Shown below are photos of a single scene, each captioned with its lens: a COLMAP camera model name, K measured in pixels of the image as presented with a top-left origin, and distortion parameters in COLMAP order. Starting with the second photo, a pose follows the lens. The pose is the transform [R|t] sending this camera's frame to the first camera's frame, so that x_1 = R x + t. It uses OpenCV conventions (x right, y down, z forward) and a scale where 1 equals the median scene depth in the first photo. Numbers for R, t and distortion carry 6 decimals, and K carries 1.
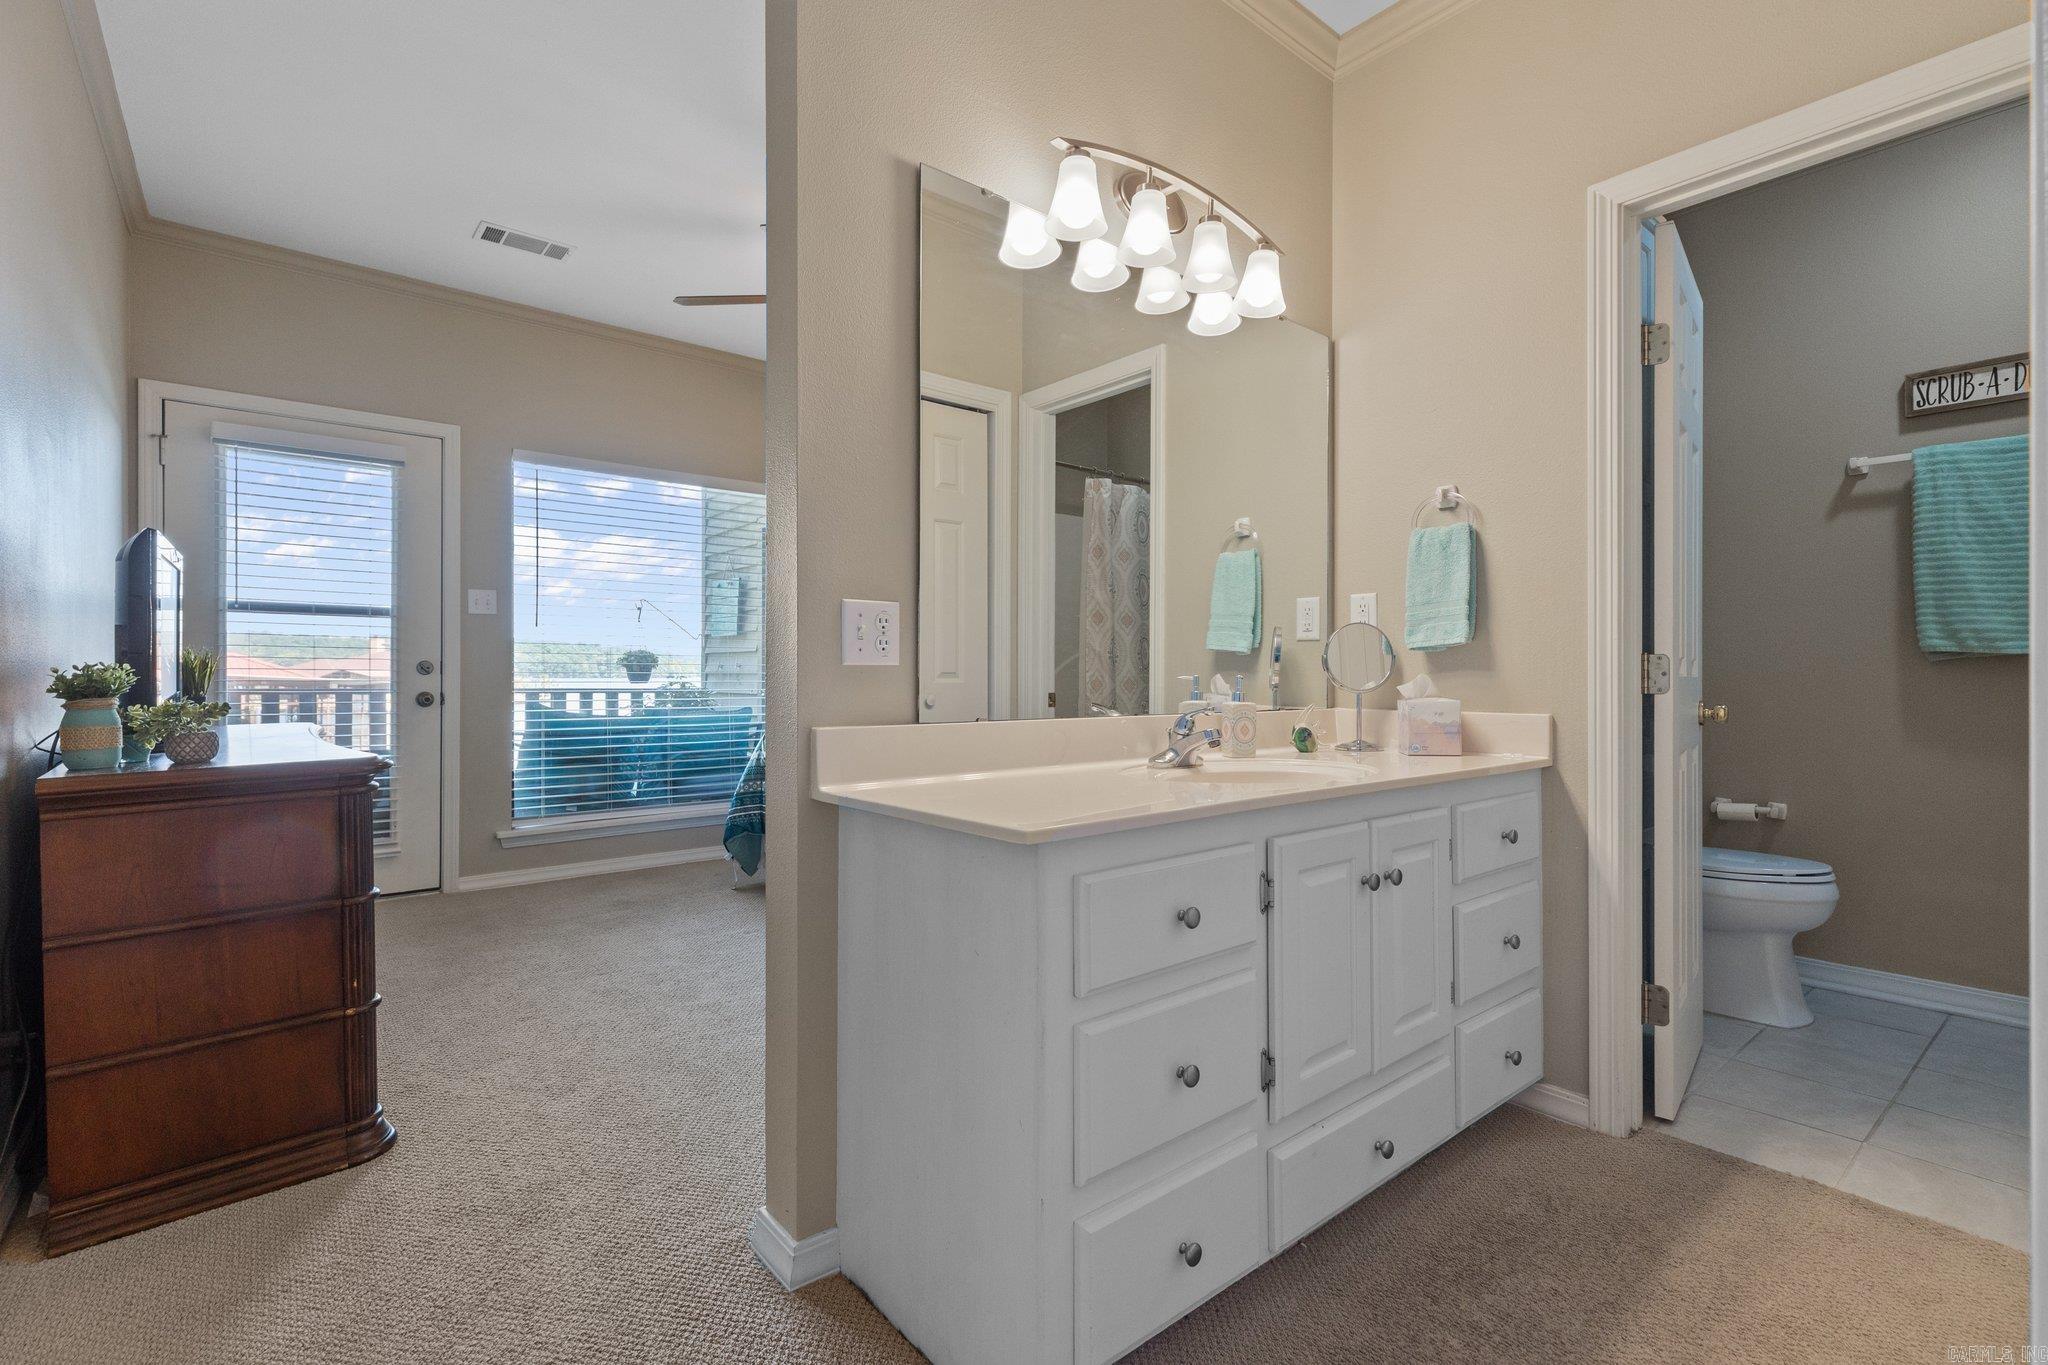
lens RADIAL K [[920.7, 0, 1024.2], [0, 920.7, 674.3], [0, 0, 1]] dist [0.004046, -0.000073]
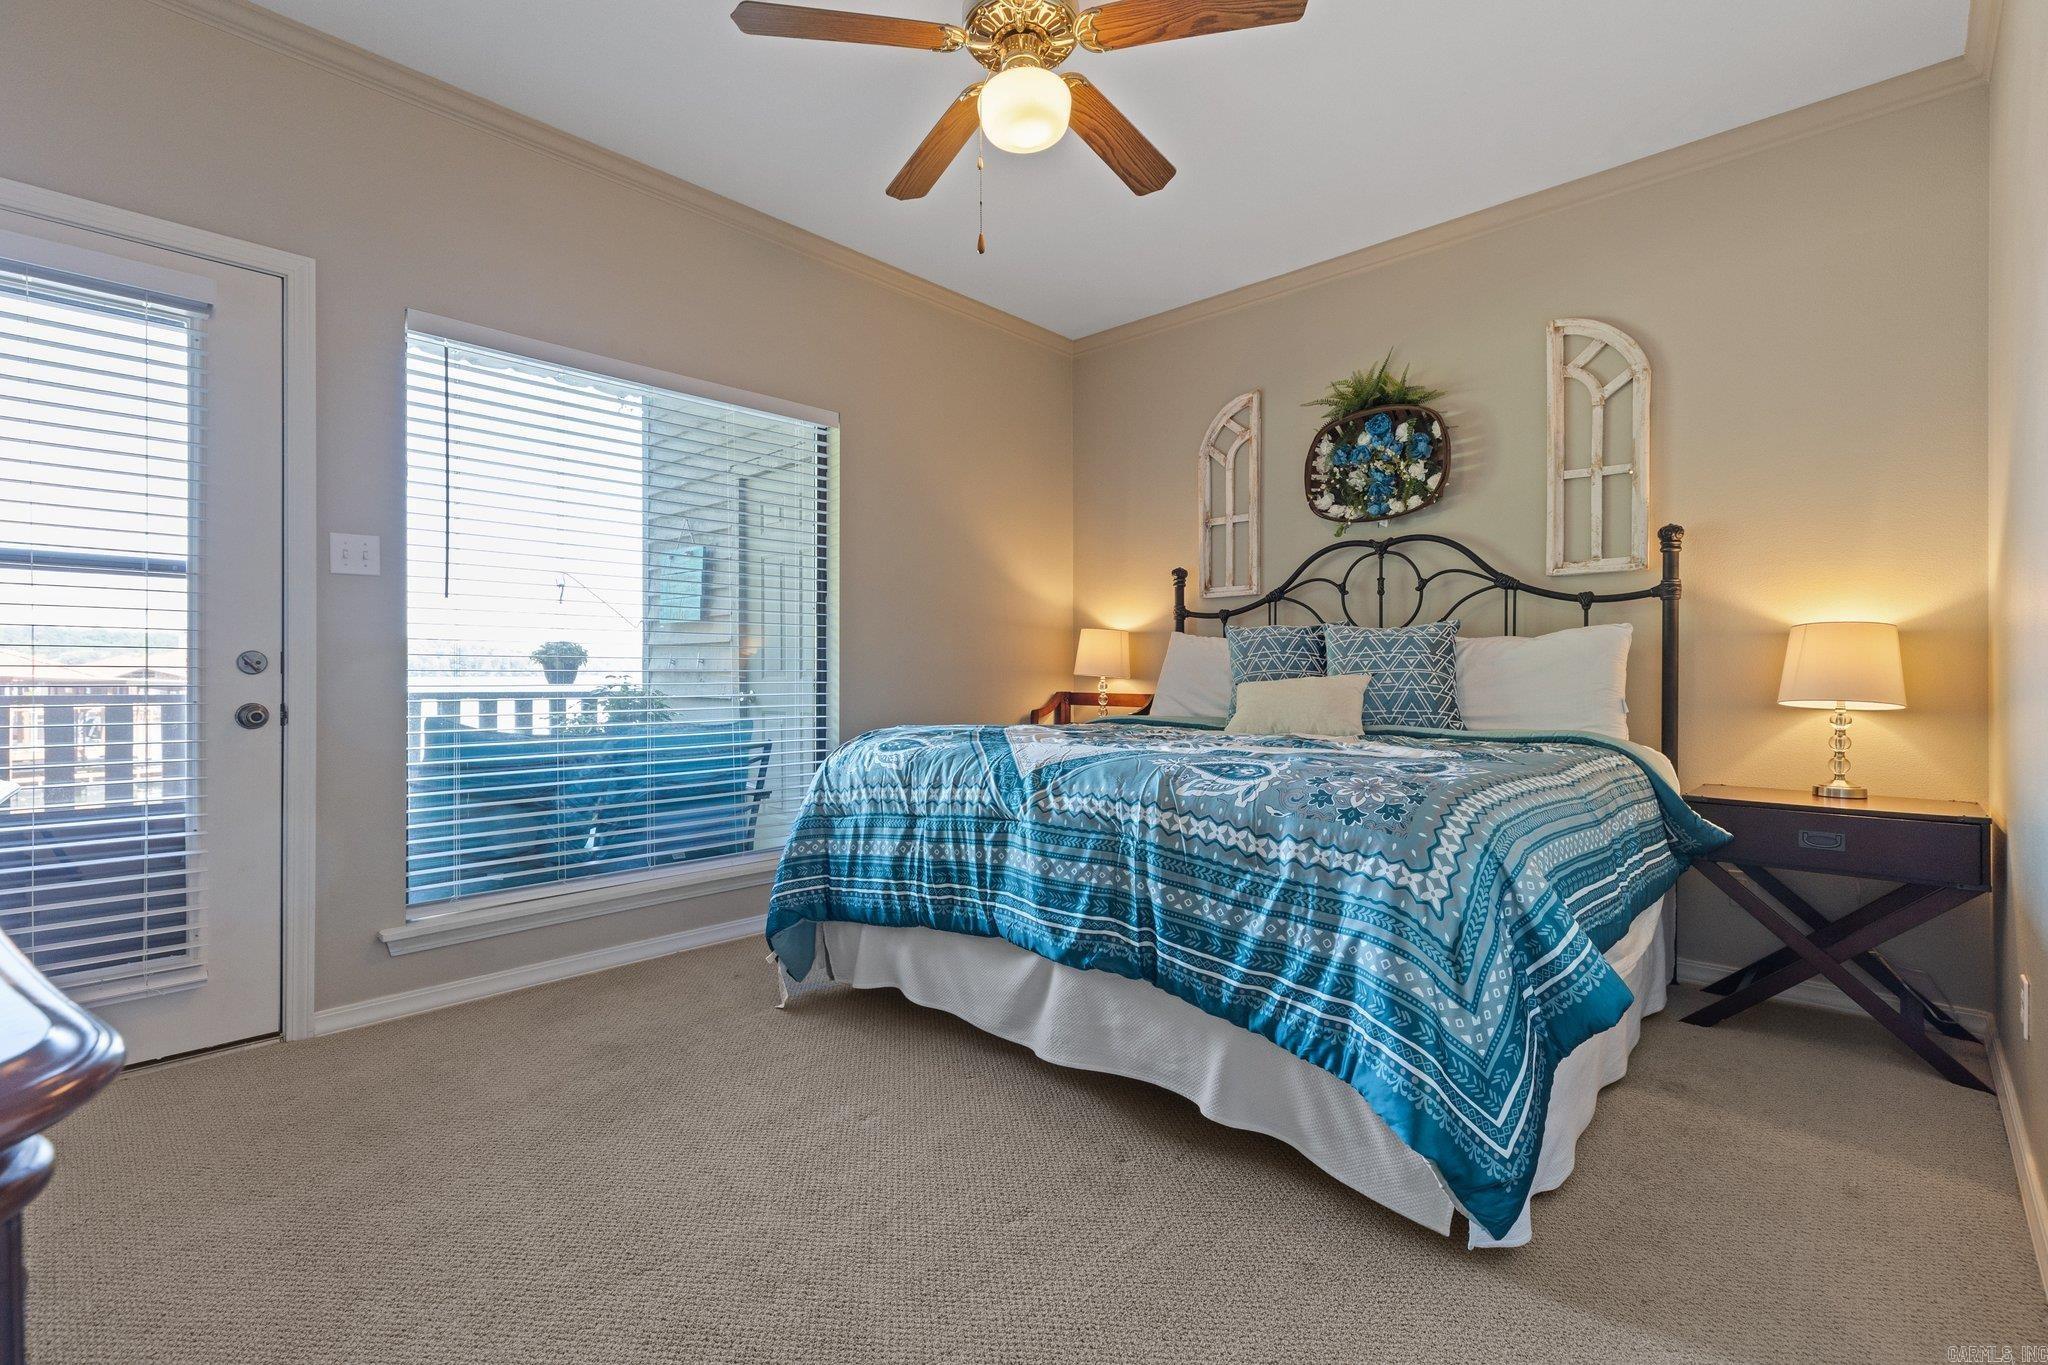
lens RADIAL K [[924.2, 0, 1028.4], [0, 924.2, 672.0], [0, 0, 1]] dist [-0.000215, -0.000009]
pose [[0.991444, -0.000826, 0.130531, -0.212140], [0.000839, 1.000000, -0.000043, -0.000547], [-0.130531, 0.000152, 0.991444, 0.315963]]
